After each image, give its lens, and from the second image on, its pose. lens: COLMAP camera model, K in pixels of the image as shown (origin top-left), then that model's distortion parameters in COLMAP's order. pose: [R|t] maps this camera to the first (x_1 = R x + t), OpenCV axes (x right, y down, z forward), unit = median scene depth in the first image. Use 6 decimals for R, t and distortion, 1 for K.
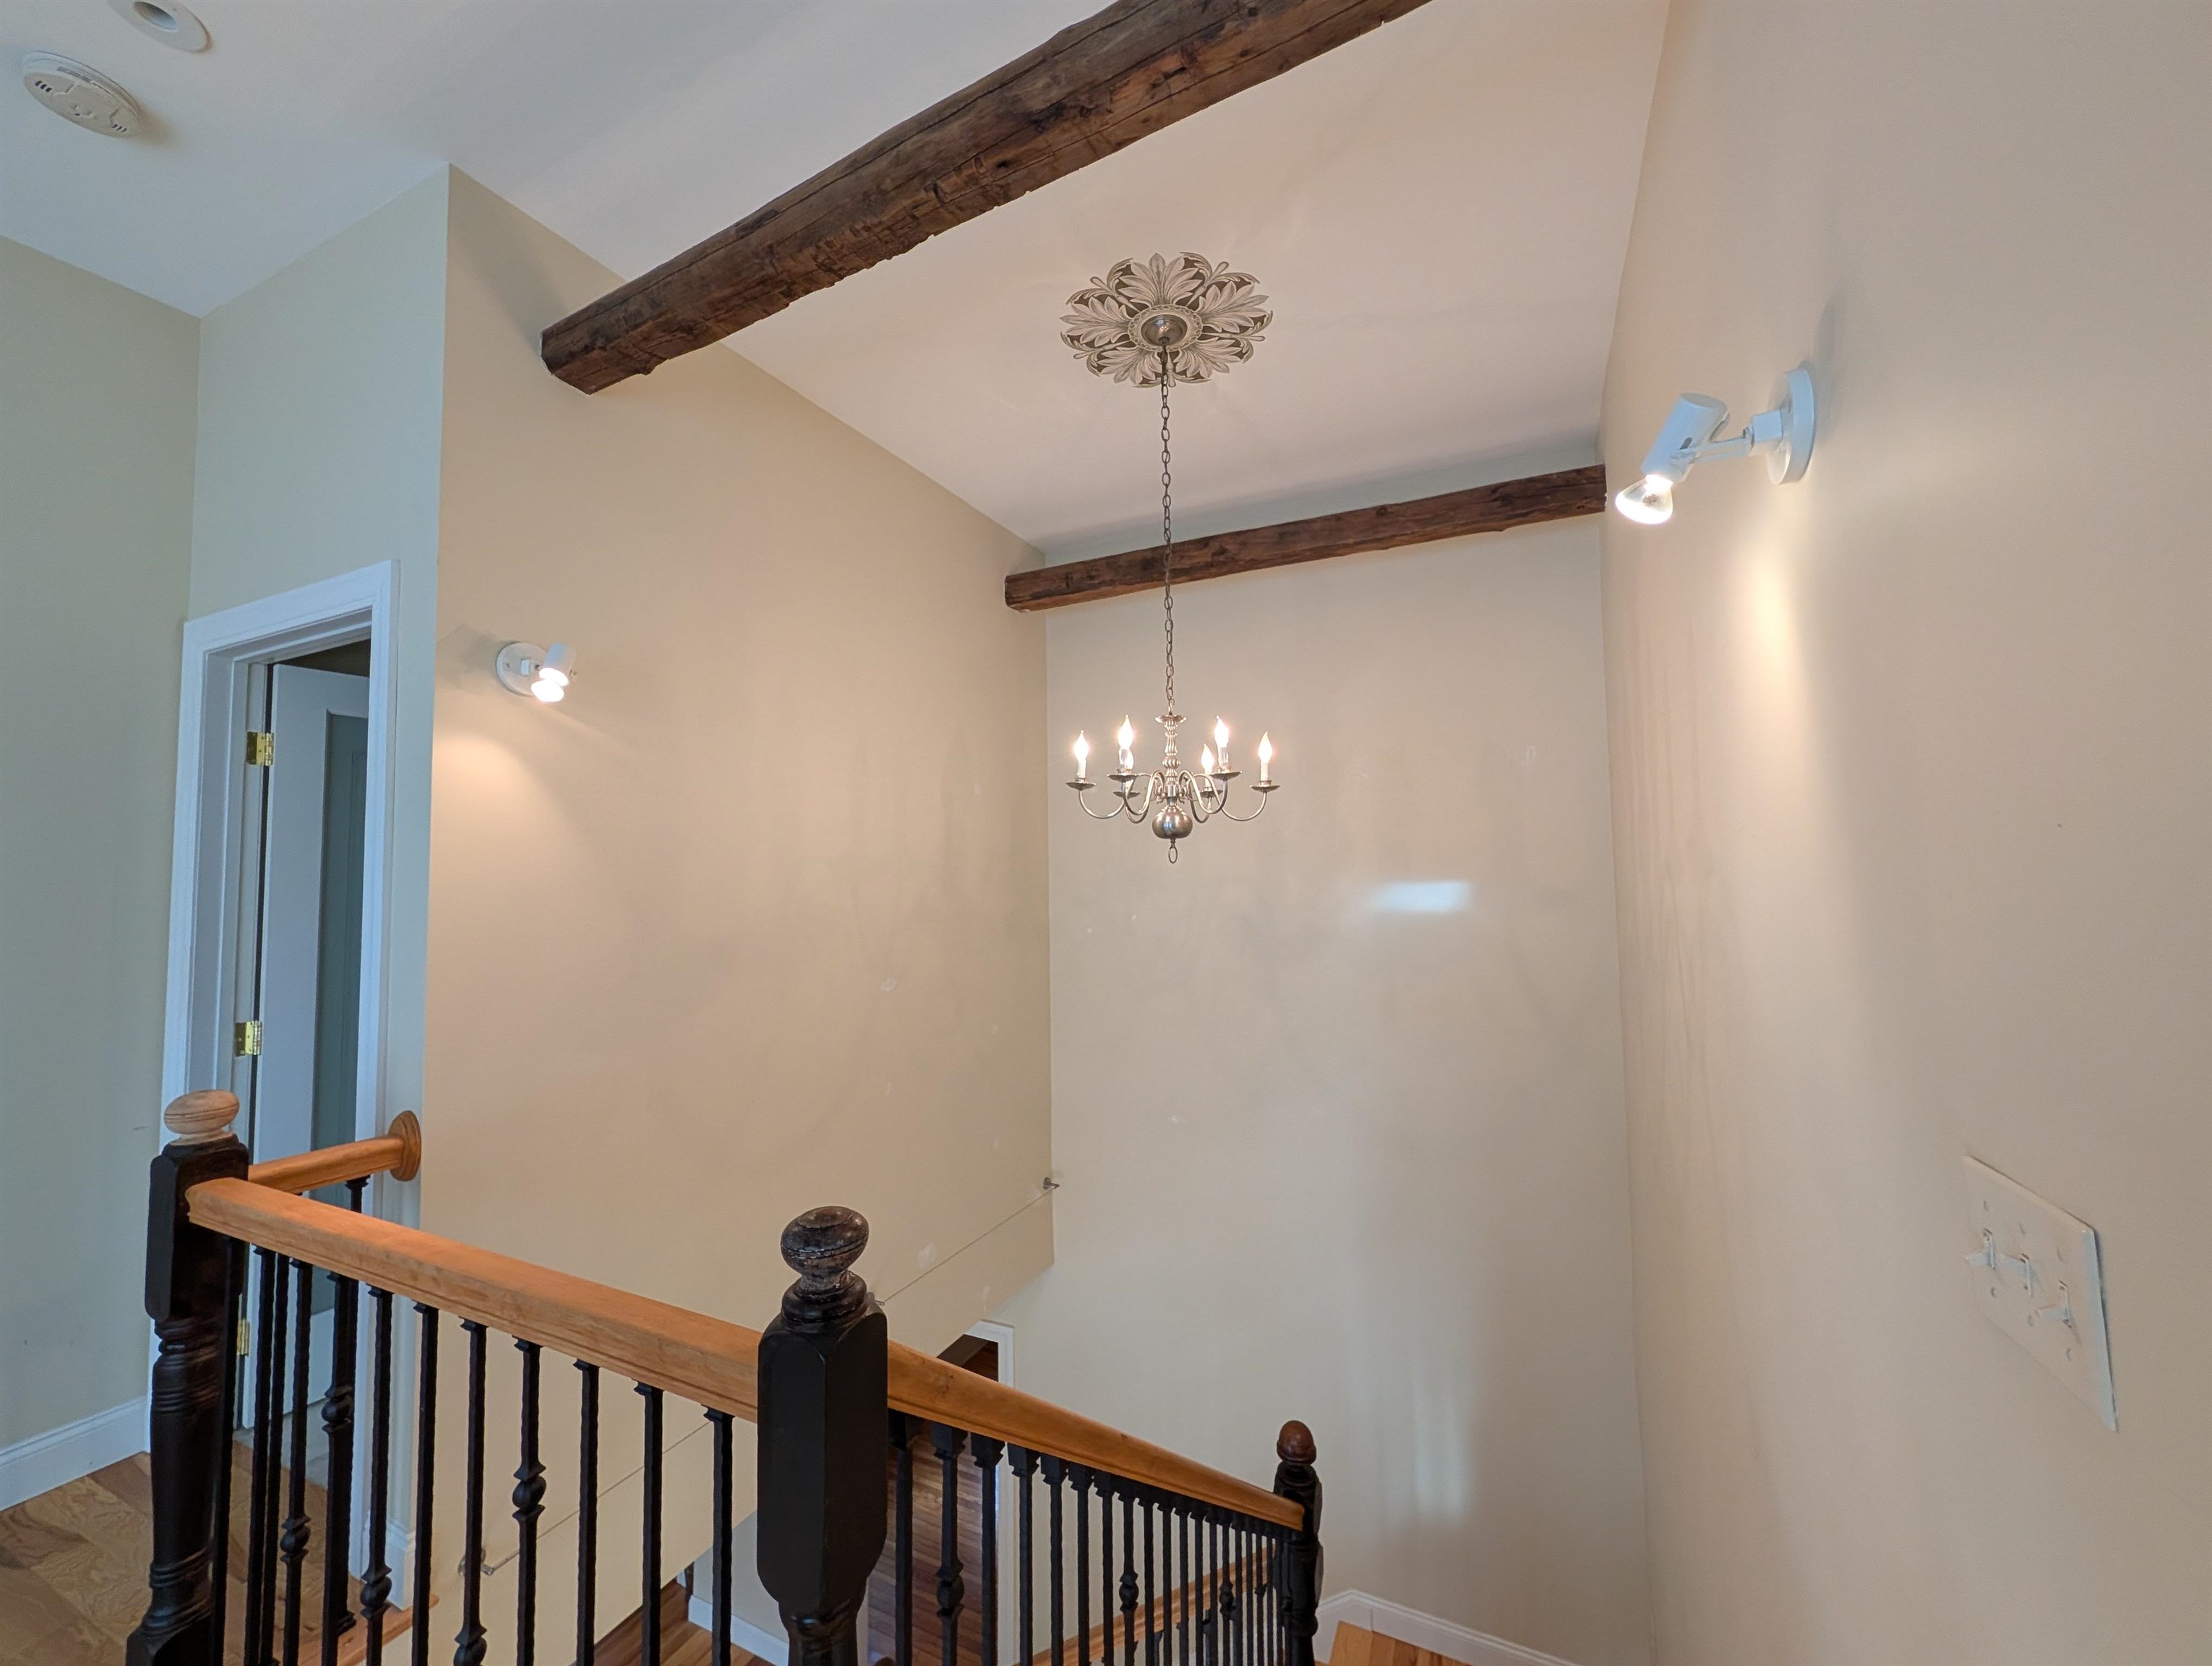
lens RADIAL K [[850.5, 0, 1107.4], [0, 850.5, 829.2], [0, 0, 1]] dist [0.000175, -0.000017]
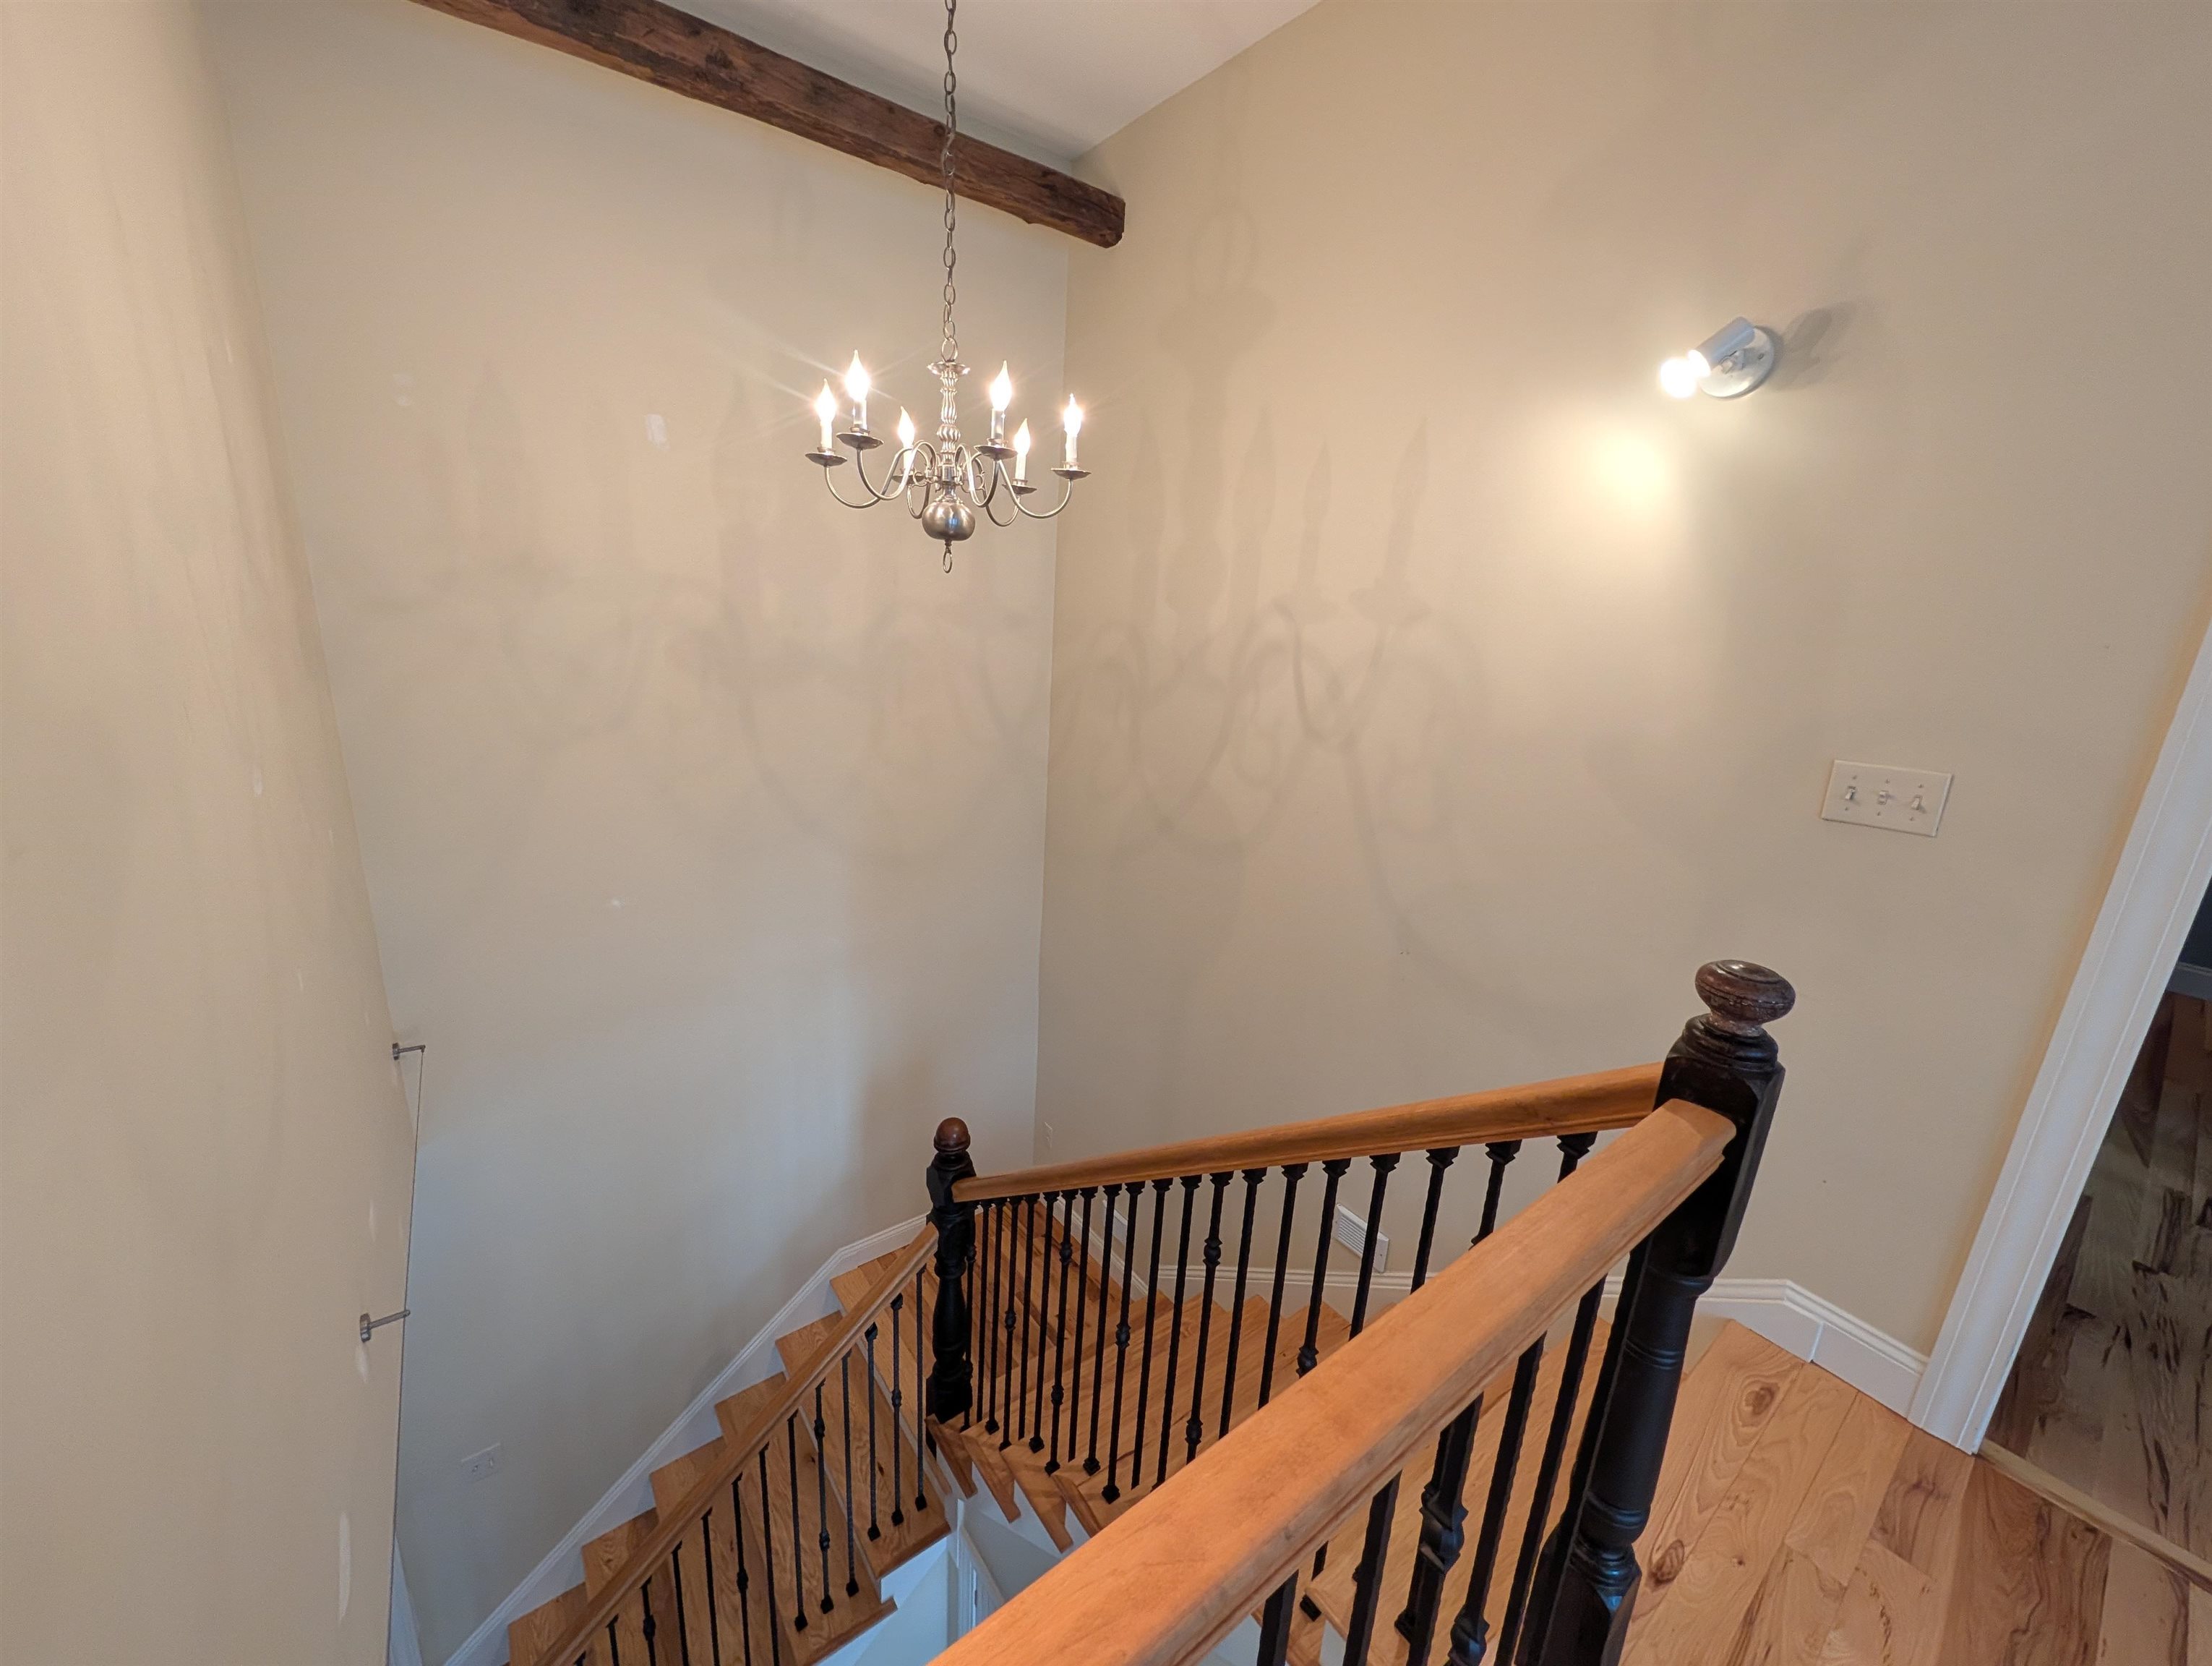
lens RADIAL K [[852.6, 0, 1107.5], [0, 852.6, 830.7], [0, 0, 1]] dist [0.001094, -0.000202]
pose [[0.463989, -0.191709, 0.864848, -0.594228], [-0.110490, 0.956153, 0.271226, 0.038262], [-0.878923, -0.221402, 0.422462, 0.493562]]
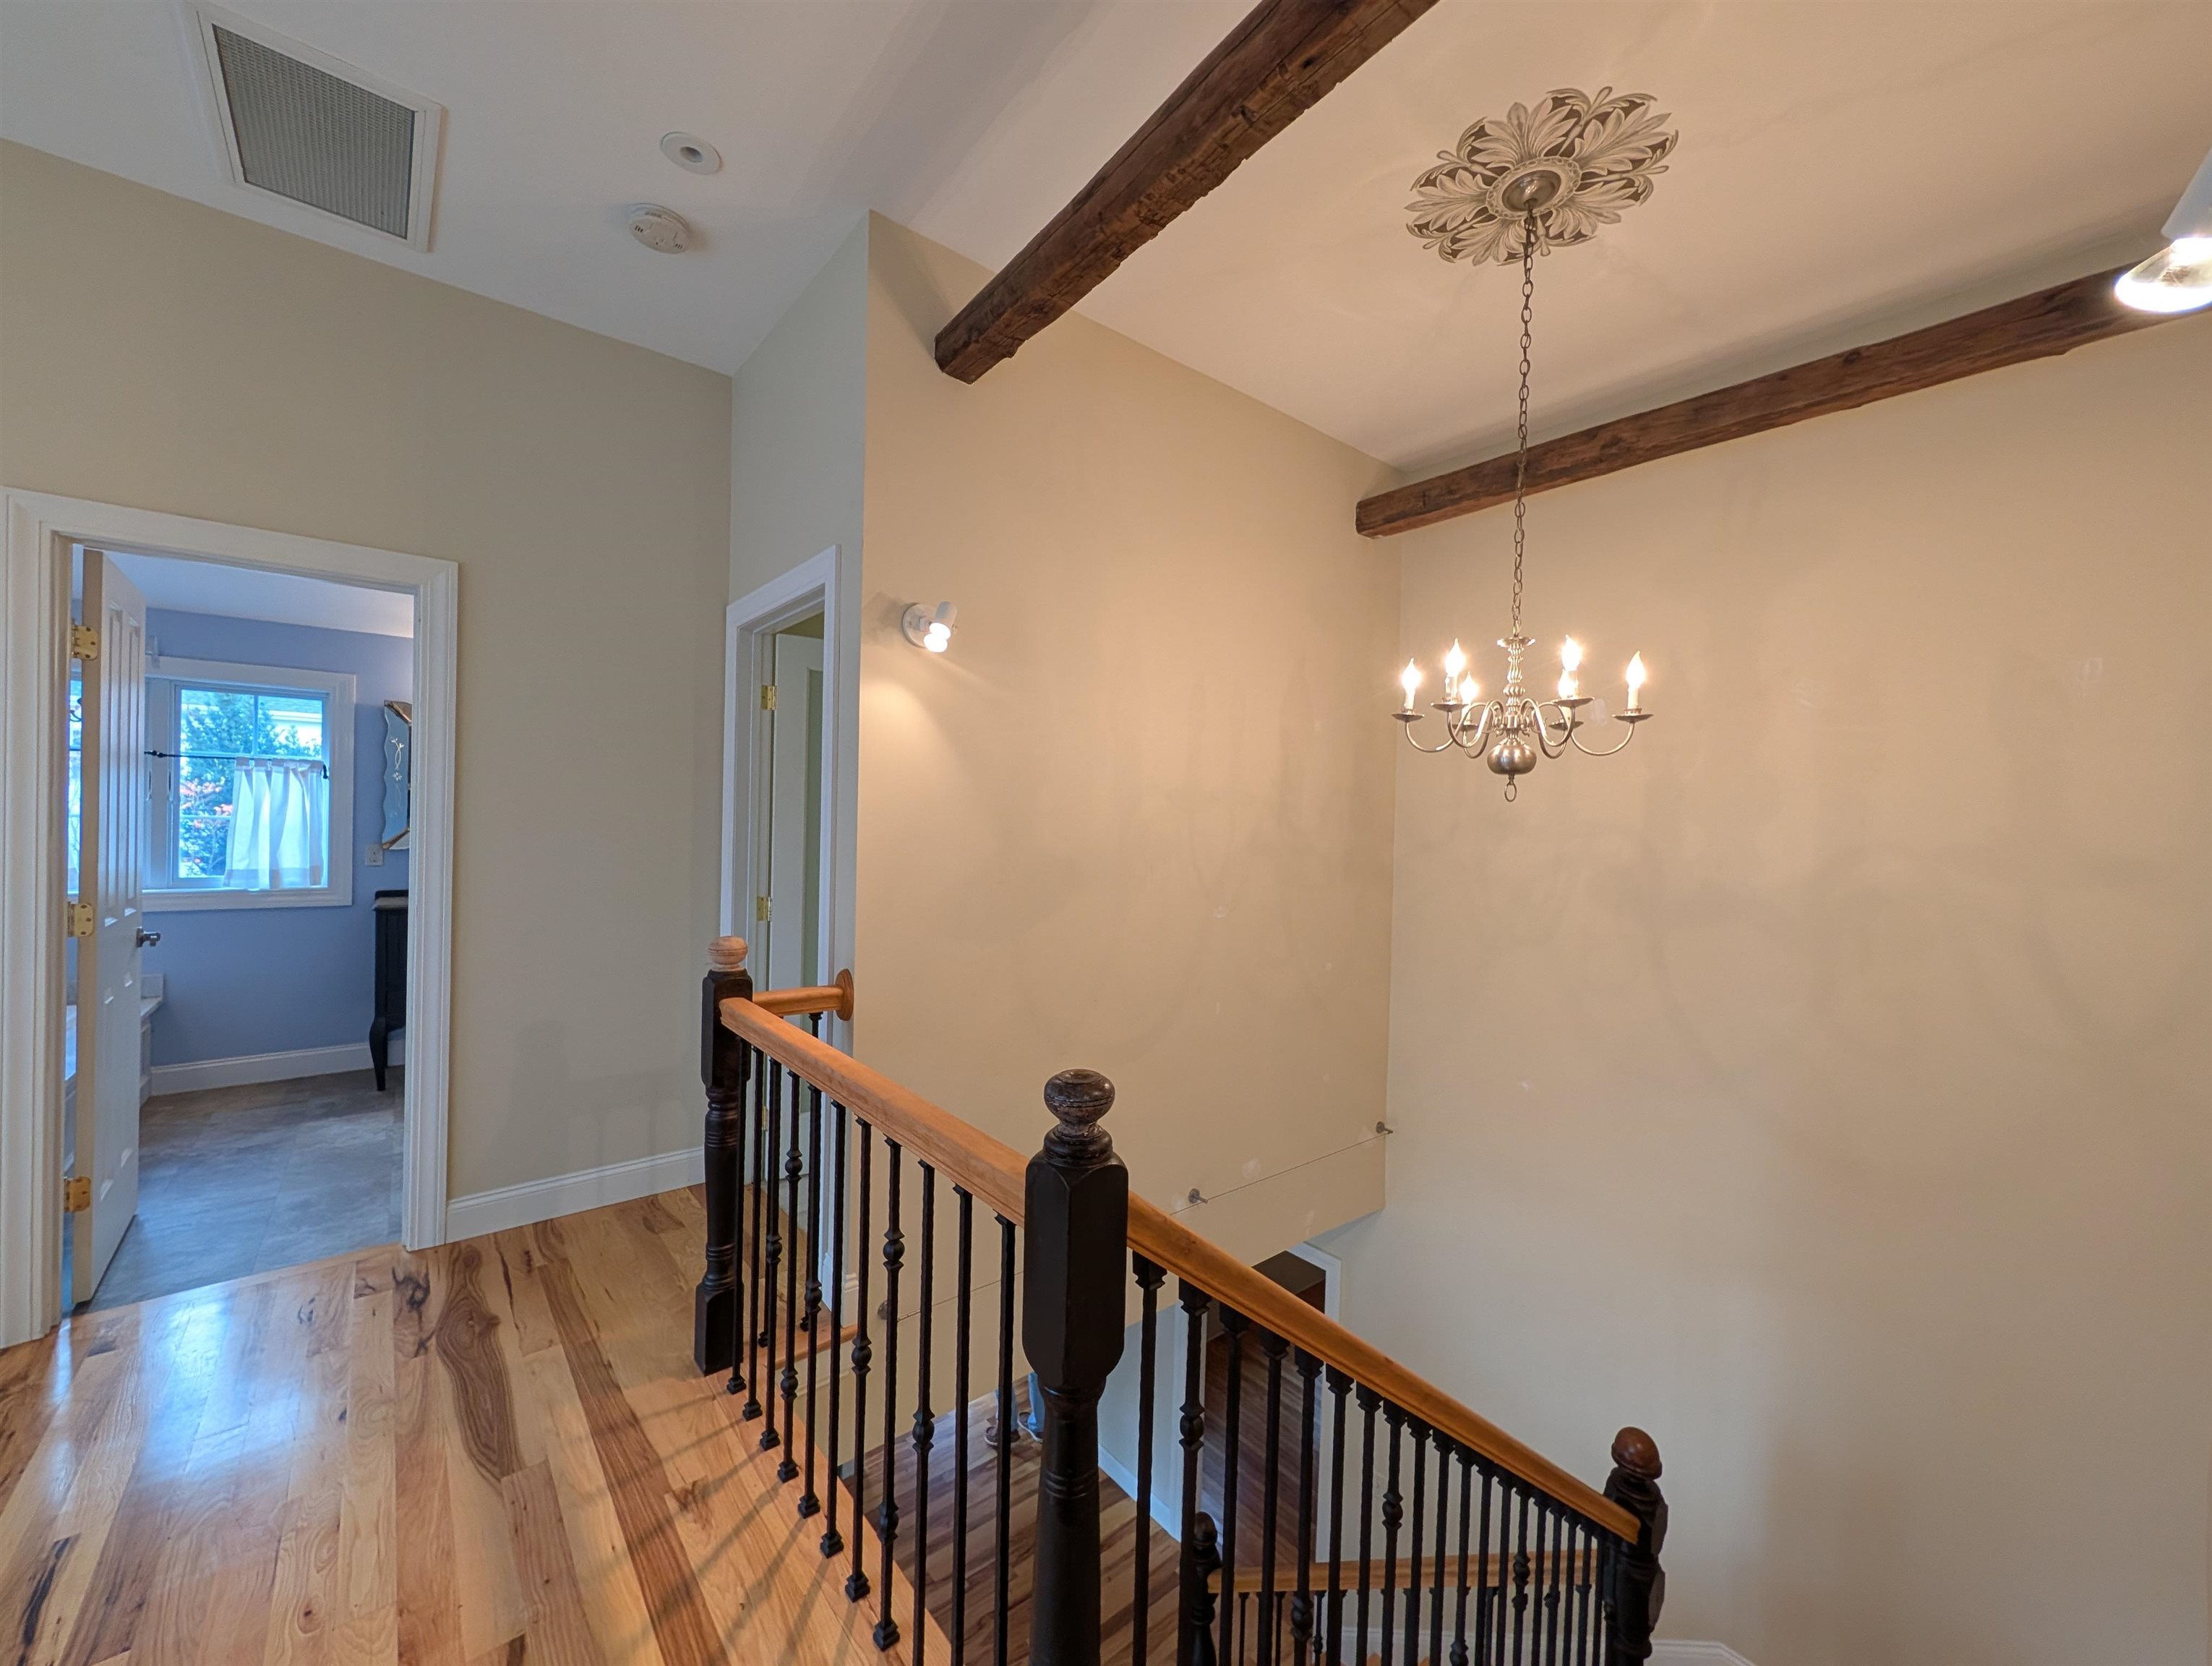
lens RADIAL K [[850.5, 0, 1107.4], [0, 850.5, 829.2], [0, 0, 1]] dist [0.000175, -0.000017]
pose [[0.907064, 0.042145, -0.418879, 0.069338], [-0.014242, 0.997479, 0.069519, 0.012625], [0.420753, -0.057092, 0.905377, -0.010709]]
